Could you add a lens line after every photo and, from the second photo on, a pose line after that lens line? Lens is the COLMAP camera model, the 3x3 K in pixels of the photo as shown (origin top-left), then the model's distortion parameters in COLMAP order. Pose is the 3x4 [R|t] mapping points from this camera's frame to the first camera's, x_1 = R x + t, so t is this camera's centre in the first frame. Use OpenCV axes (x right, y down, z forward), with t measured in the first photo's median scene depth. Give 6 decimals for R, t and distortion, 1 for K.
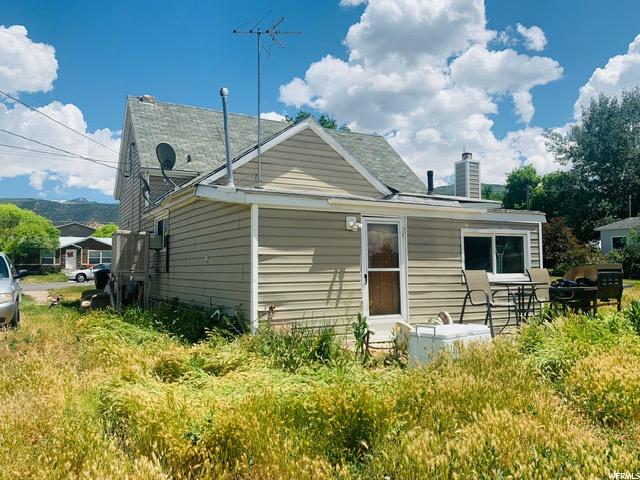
lens RADIAL K [[481.1, 0, 317.2], [0, 481.1, 250.4], [0, 0, 1]] dist [0.085828, 0.001733]
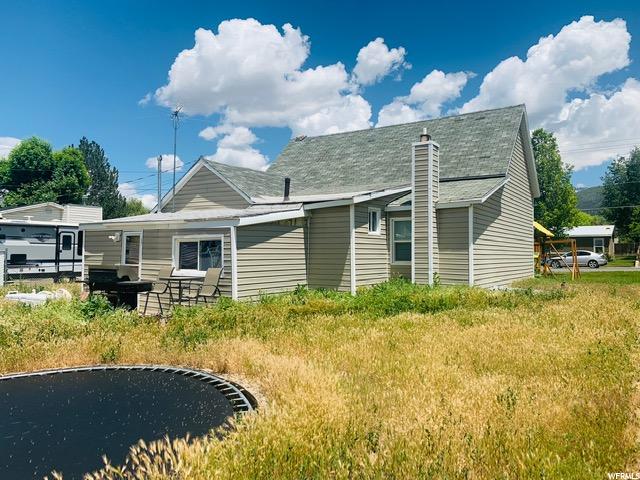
lens RADIAL K [[481.4, 0, 319.0], [0, 481.4, 250.7], [0, 0, 1]] dist [0.085929, 0.001847]
pose [[0.483482, 0.003943, -0.875345, 1.604968], [0.024480, 0.999538, 0.018023, -0.017801], [0.875012, -0.030142, 0.483162, 0.665440]]
